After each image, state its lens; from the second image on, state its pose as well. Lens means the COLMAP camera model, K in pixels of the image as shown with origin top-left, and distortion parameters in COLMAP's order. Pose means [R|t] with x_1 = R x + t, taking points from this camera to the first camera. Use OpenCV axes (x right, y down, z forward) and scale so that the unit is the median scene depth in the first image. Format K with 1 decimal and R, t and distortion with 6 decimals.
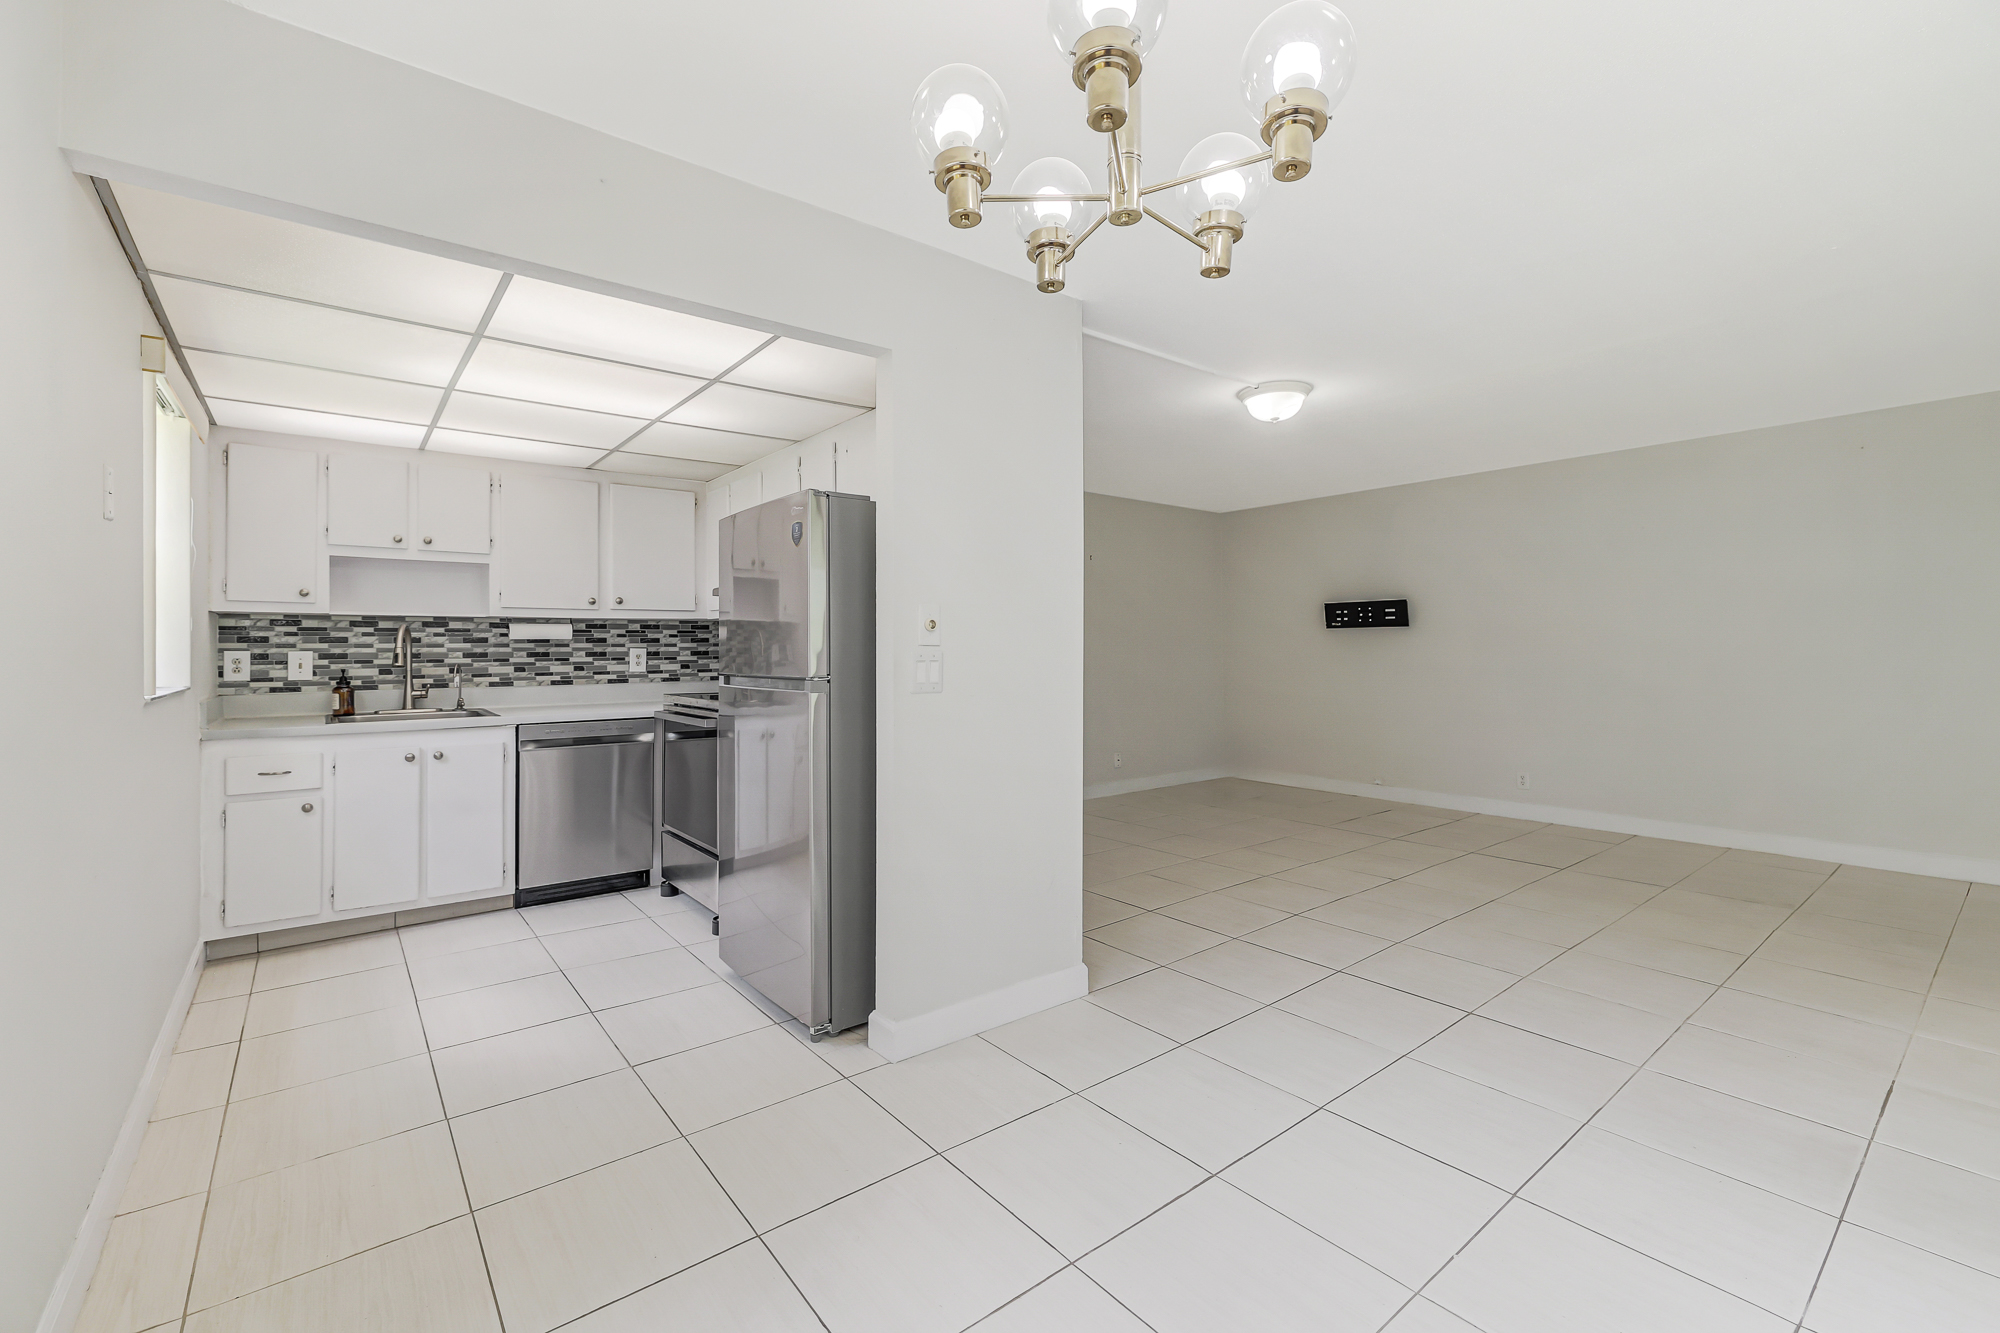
lens RADIAL K [[844.0, 0, 984.7], [0, 844.0, 643.6], [0, 0, 1]] dist [-0.001471, -0.000603]
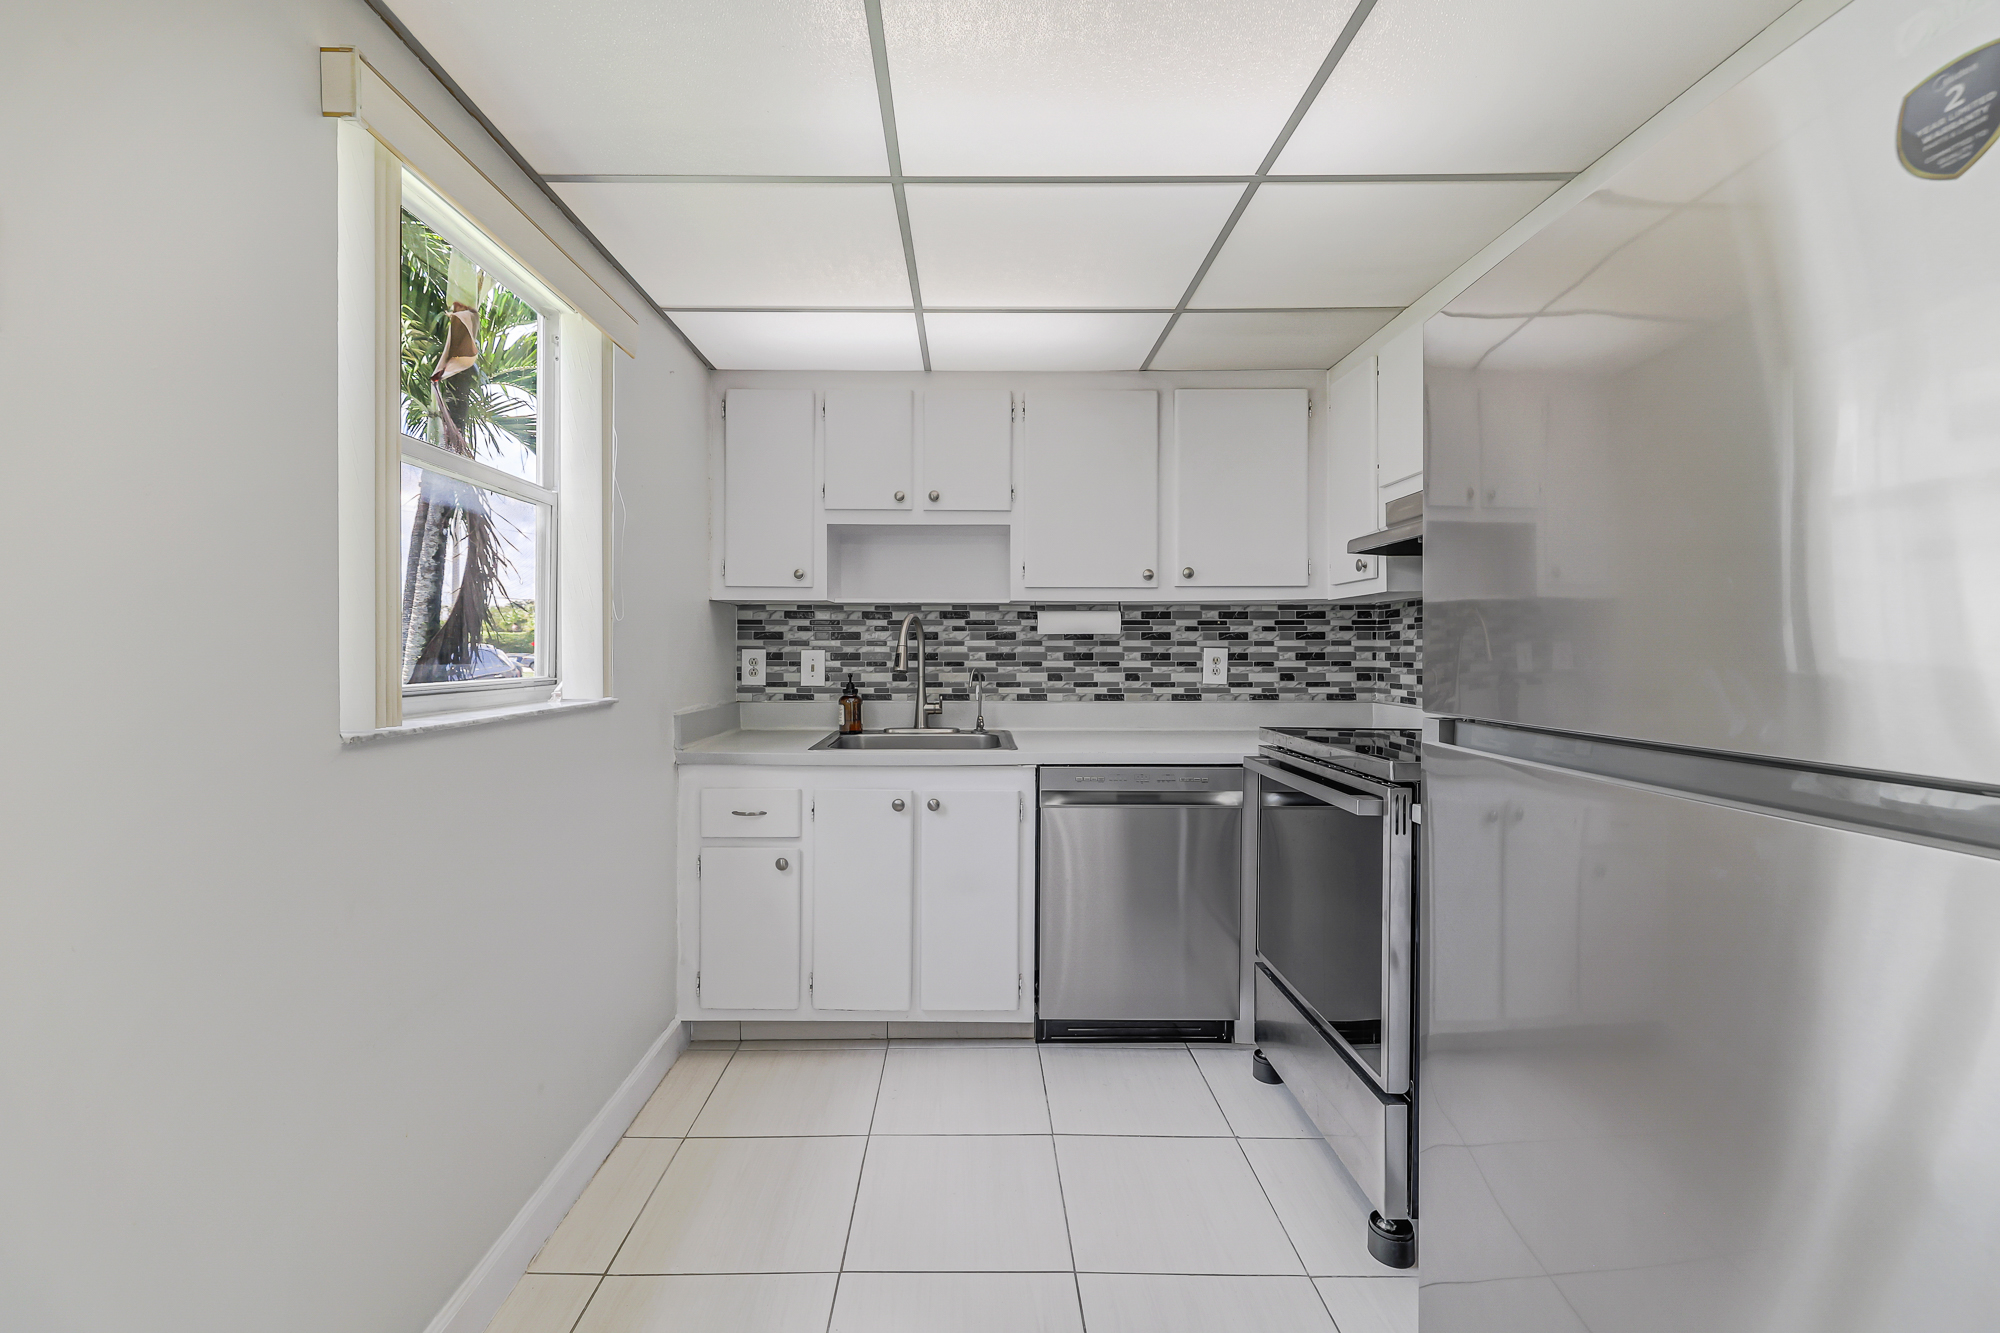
lens RADIAL K [[844.6, 0, 975.2], [0, 844.6, 651.8], [0, 0, 1]] dist [-0.000707, -0.000014]
pose [[0.789491, 0.006912, -0.613723, -0.181553], [-0.000940, 0.999949, 0.010053, 0.002384], [0.613761, -0.007360, 0.789457, 0.428705]]
